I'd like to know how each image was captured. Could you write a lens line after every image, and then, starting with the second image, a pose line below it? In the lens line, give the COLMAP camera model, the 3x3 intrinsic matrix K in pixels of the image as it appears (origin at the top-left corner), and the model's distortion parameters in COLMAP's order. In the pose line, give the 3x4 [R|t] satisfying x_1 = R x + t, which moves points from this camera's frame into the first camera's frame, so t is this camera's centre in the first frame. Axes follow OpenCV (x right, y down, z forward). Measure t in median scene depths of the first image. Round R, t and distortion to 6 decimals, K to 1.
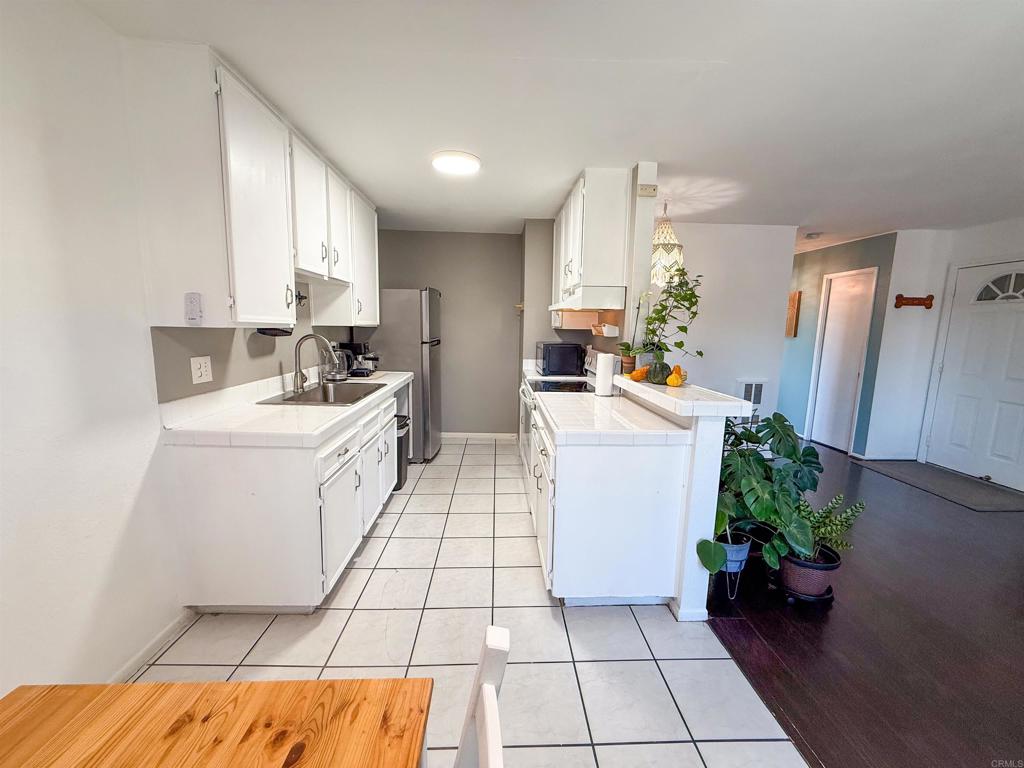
lens RADIAL K [[407.8, 0, 509.7], [0, 407.8, 384.6], [0, 0, 1]] dist [0.001129, 0.000080]
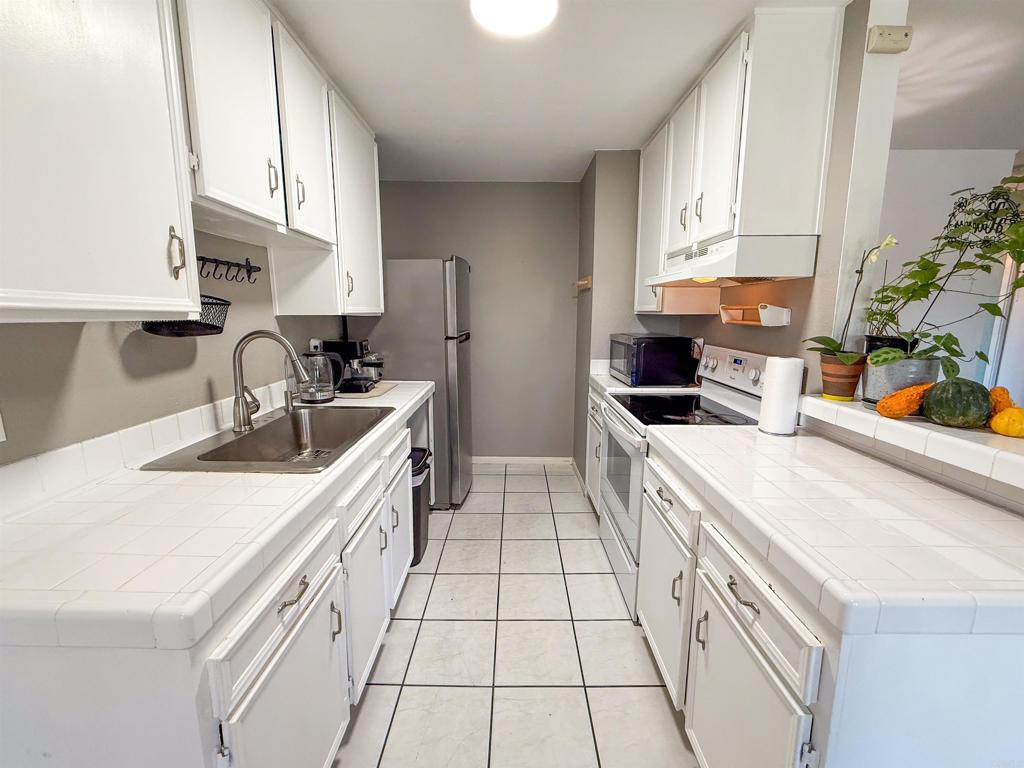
lens RADIAL K [[426.1, 0, 509.9], [0, 426.1, 385.0], [0, 0, 1]] dist [0.000731, 0.000220]
pose [[0.998999, -0.009466, -0.043709, -0.094043], [0.010497, 0.999671, 0.023414, -0.047920], [0.043473, -0.023849, 0.998770, 0.348116]]
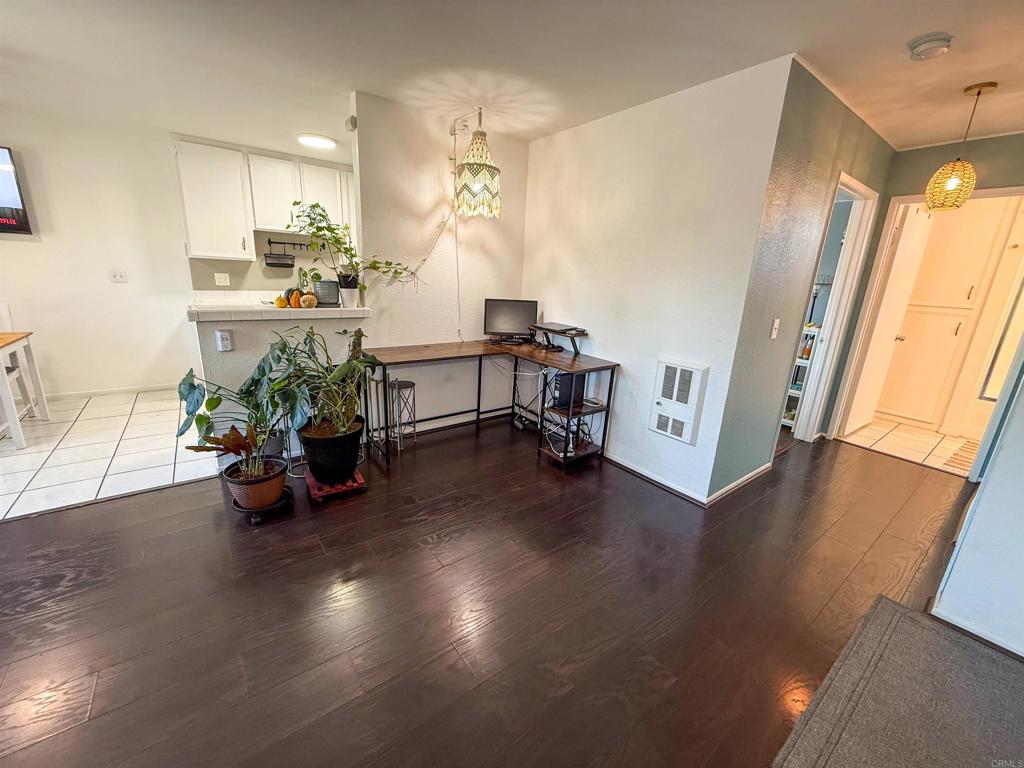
lens RADIAL K [[407.8, 0, 509.7], [0, 407.8, 384.6], [0, 0, 1]] dist [0.001129, 0.000080]
pose [[0.572923, 0.224460, -0.788275, 1.223760], [-0.152791, 0.974159, 0.166340, -0.052406], [0.805242, 0.025141, 0.592413, 0.581218]]
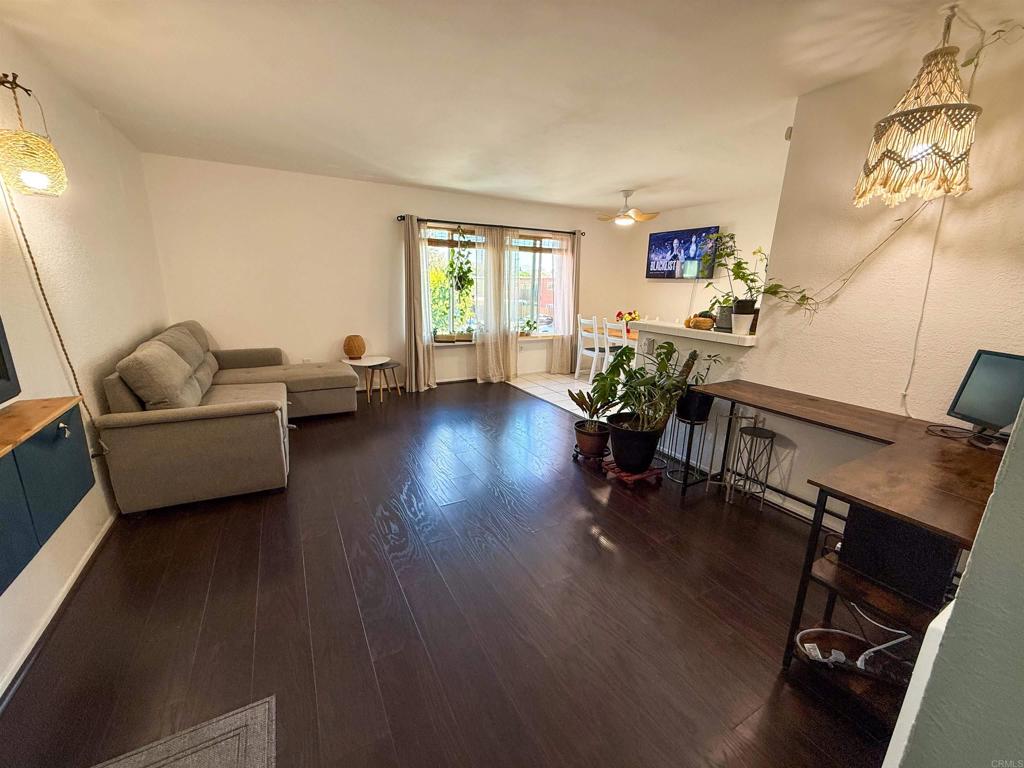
lens RADIAL K [[407.8, 0, 509.7], [0, 407.8, 384.6], [0, 0, 1]] dist [0.001129, 0.000080]
pose [[-0.887903, 0.073410, -0.454135, 1.099599], [-0.104761, 0.928981, 0.354993, -0.167756], [0.447943, 0.362775, -0.817154, 1.335755]]
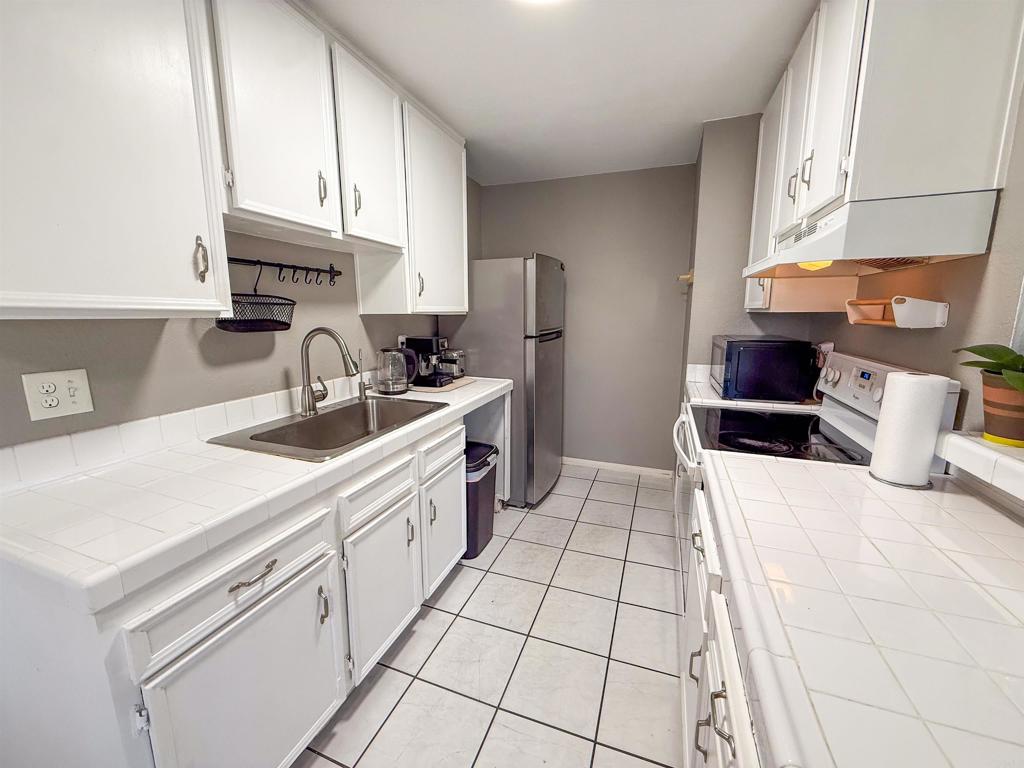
lens RADIAL K [[407.8, 0, 509.7], [0, 407.8, 384.6], [0, 0, 1]] dist [0.001129, 0.000080]
pose [[0.923753, 0.047211, -0.380068, 0.026905], [-0.036198, 0.998693, 0.036077, -0.056443], [0.381274, -0.019569, 0.924255, 0.432438]]
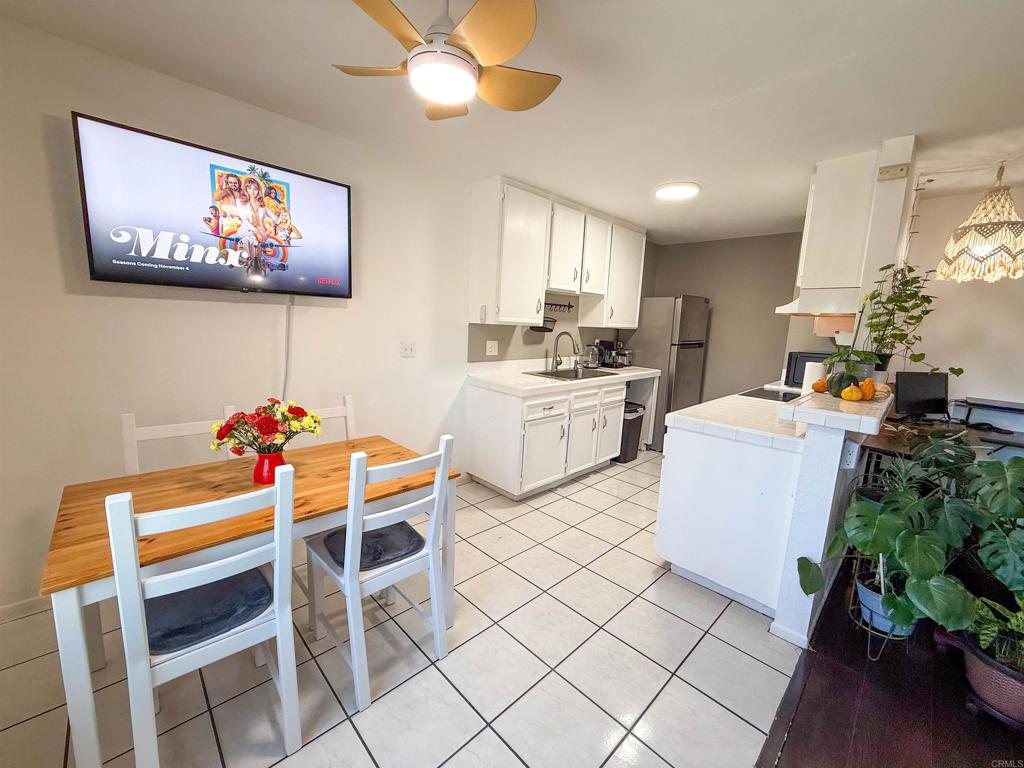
lens RADIAL K [[407.8, 0, 509.7], [0, 407.8, 384.6], [0, 0, 1]] dist [0.001129, 0.000080]
pose [[0.671893, 0.122609, -0.730429, 0.380649], [-0.134589, 0.989995, 0.042377, 0.022033], [0.728317, 0.069835, 0.681673, -0.094466]]
